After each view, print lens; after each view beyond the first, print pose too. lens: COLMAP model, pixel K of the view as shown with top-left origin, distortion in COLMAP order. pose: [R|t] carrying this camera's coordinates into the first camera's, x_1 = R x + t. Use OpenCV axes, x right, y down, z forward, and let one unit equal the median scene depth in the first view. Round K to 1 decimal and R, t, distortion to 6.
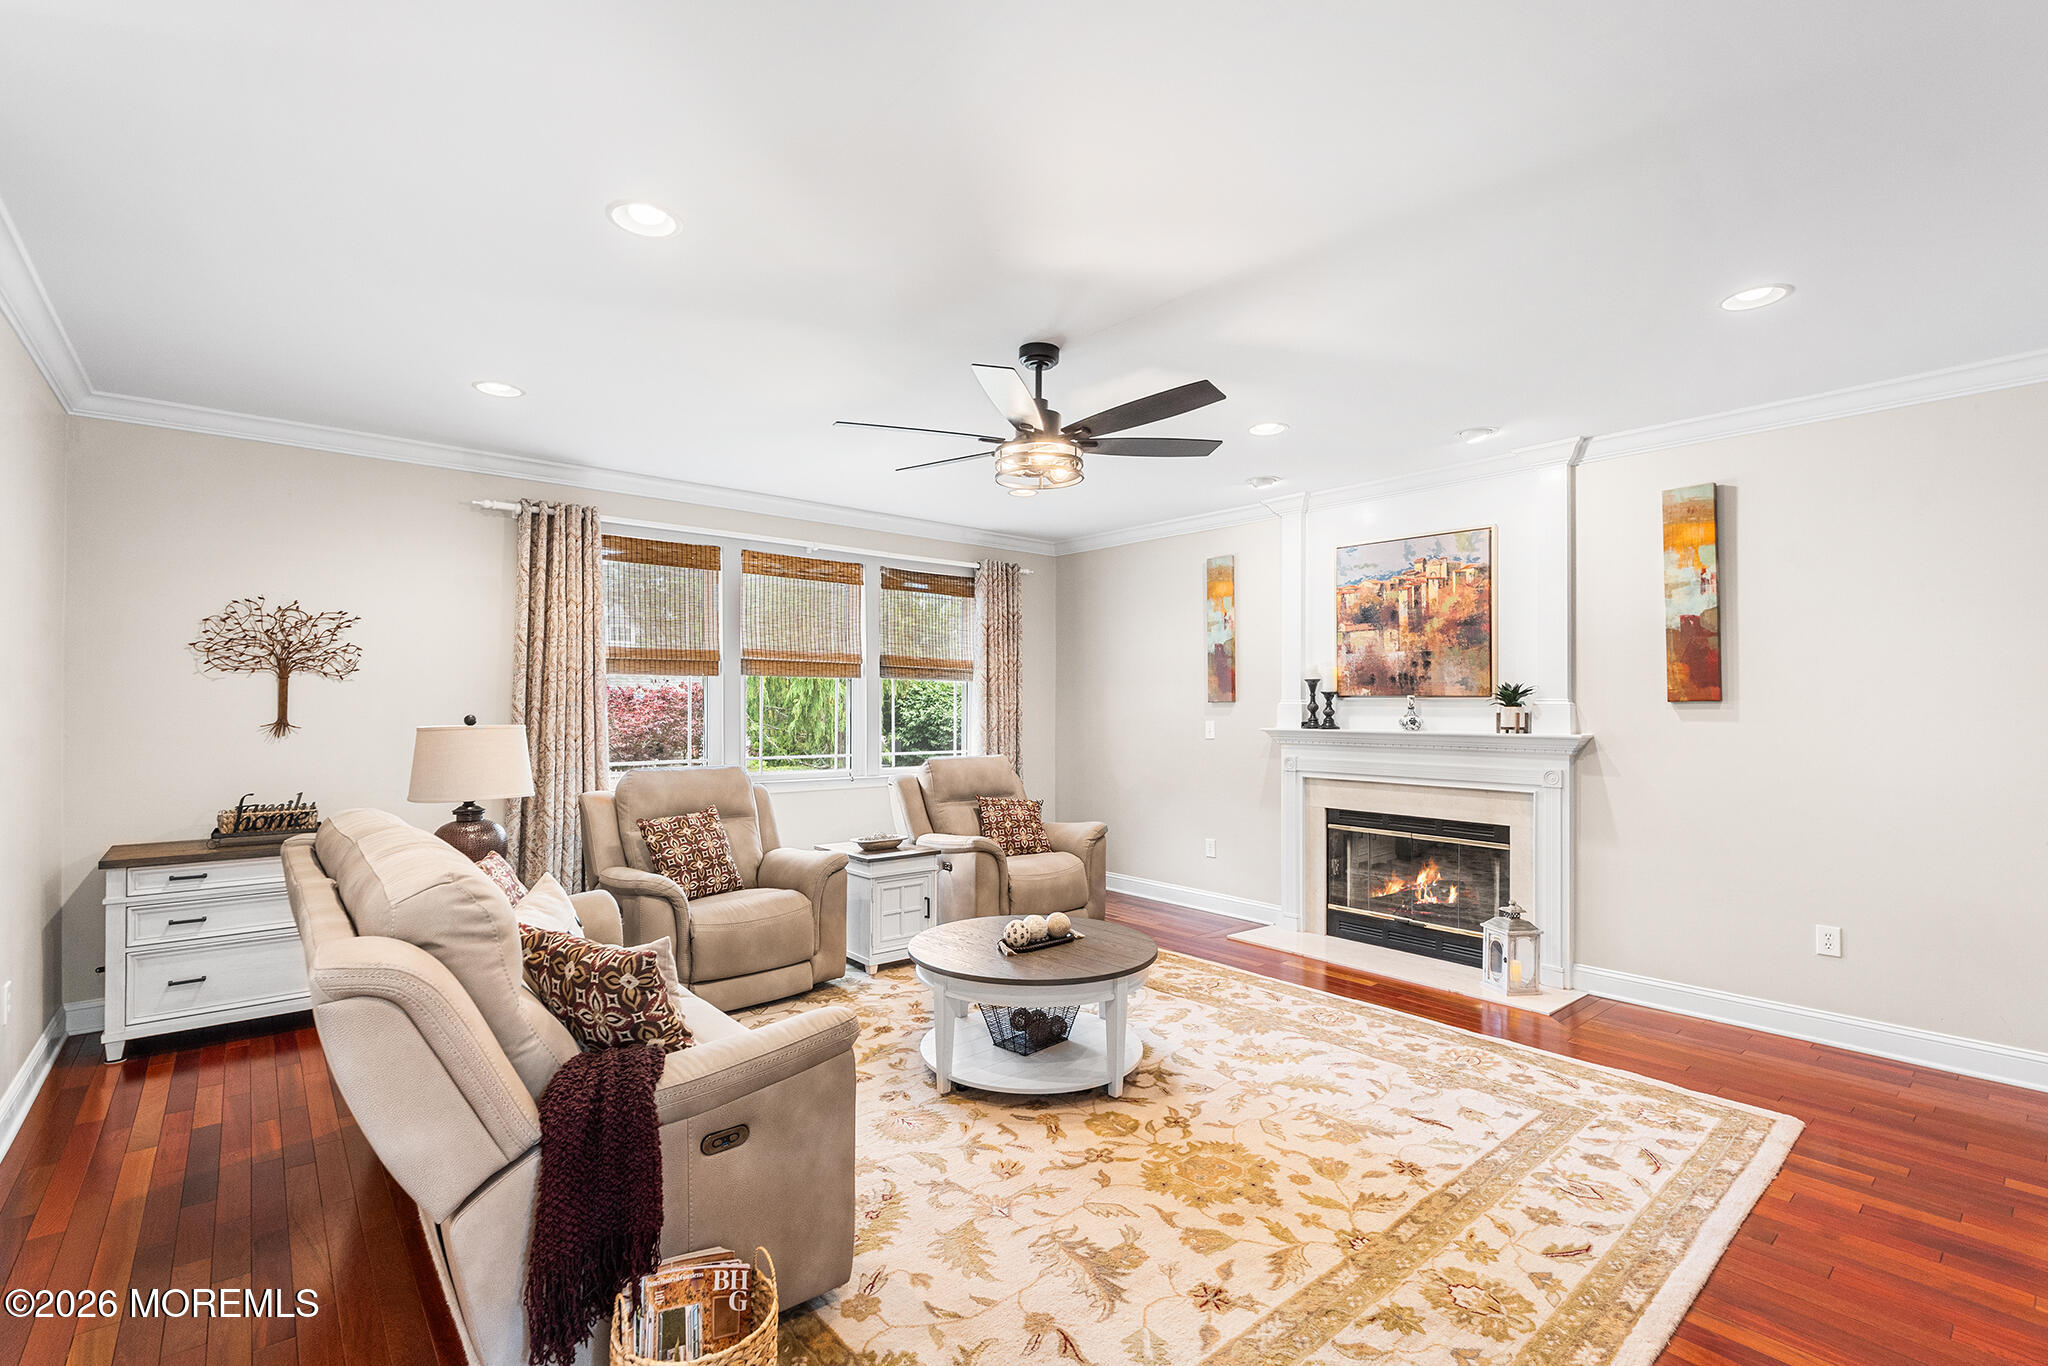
lens RADIAL K [[919.3, 0, 1027.9], [0, 919.3, 695.7], [0, 0, 1]] dist [-0.006004, 0.001375]
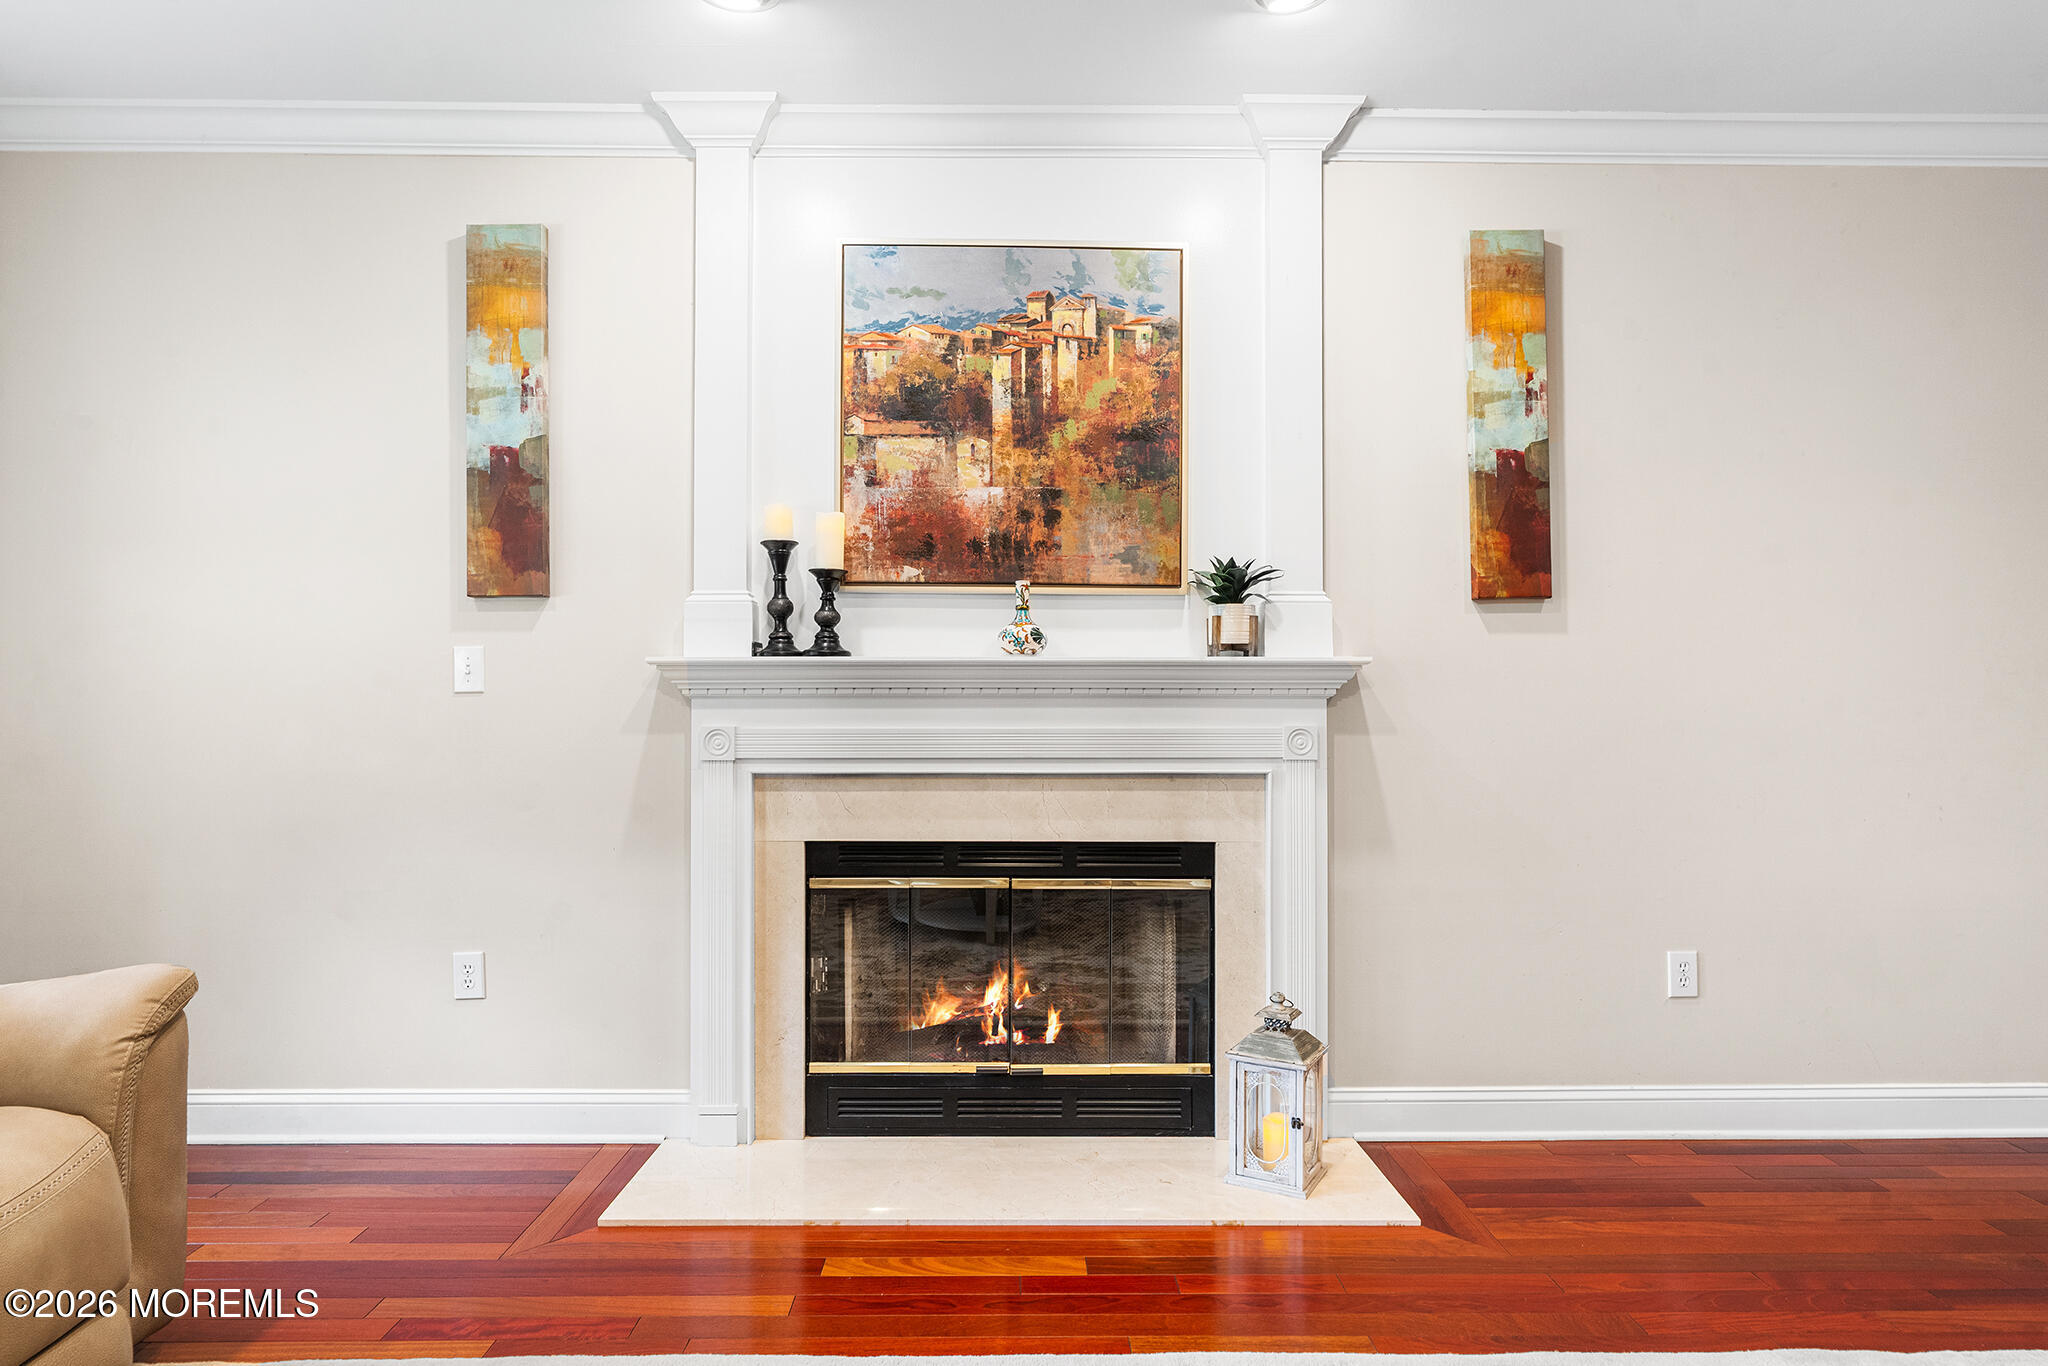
lens RADIAL K [[1167.6, 0, 1029.1], [0, 1167.6, 671.0], [0, 0, 1]] dist [-0.005400, -0.000203]
pose [[0.641114, 0.011476, 0.767360, -0.035836], [-0.007810, 0.999934, -0.008429, 0.053909], [-0.767406, -0.000589, 0.641161, 0.666934]]
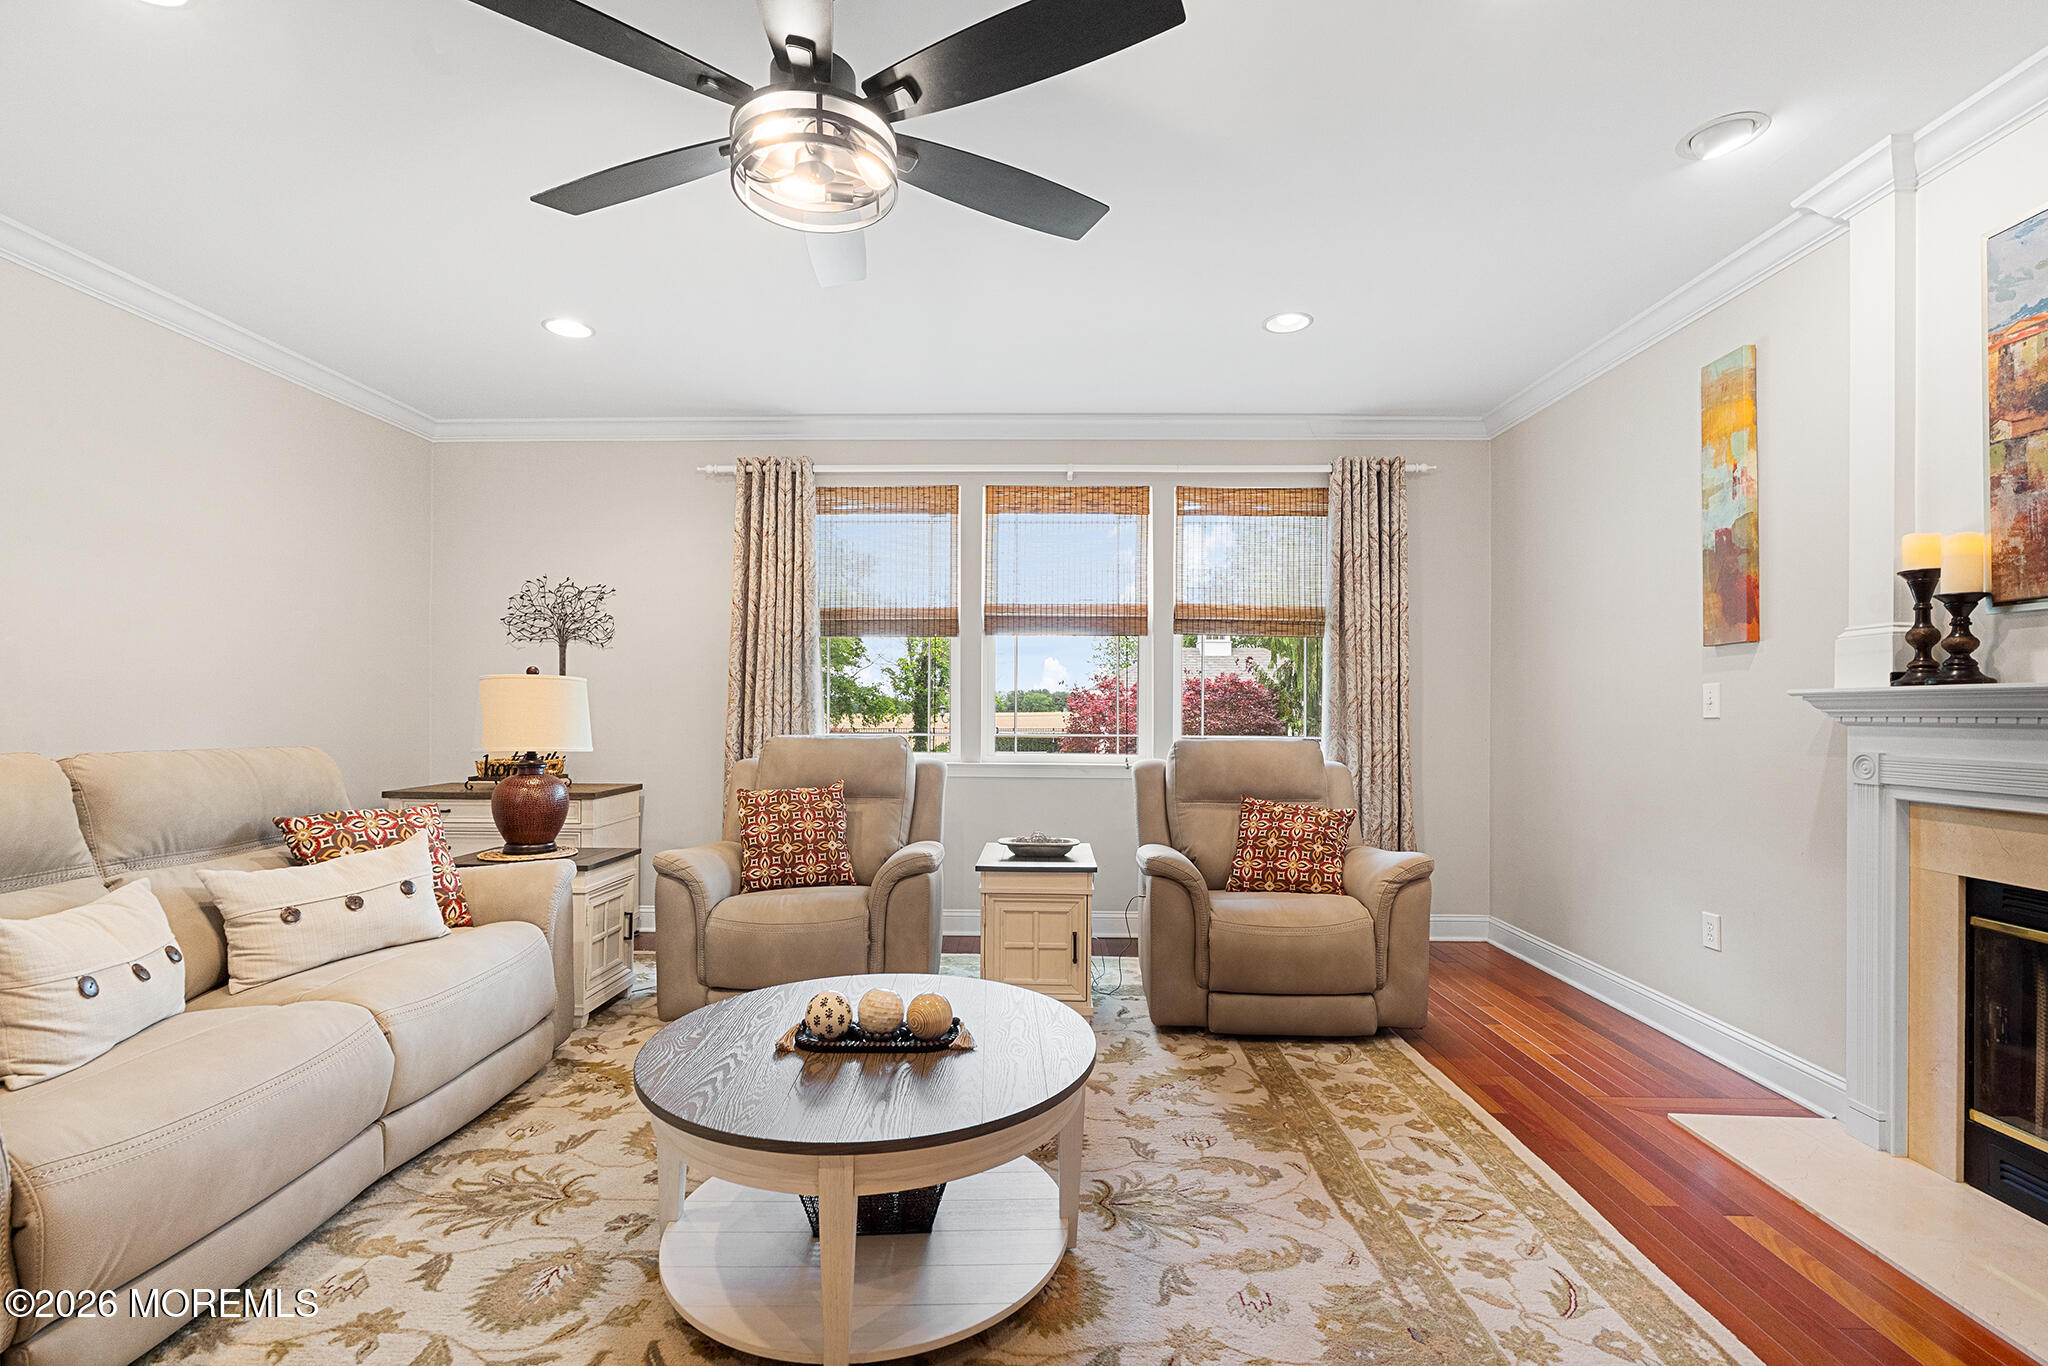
lens RADIAL K [[919.3, 0, 1020.9], [0, 919.3, 703.4], [0, 0, 1]] dist [-0.006004, 0.001375]
pose [[0.746044, -0.003850, -0.665885, 0.331459], [0.004576, 0.999989, -0.000655, 0.049755], [0.665880, -0.002558, 0.746054, 0.479127]]
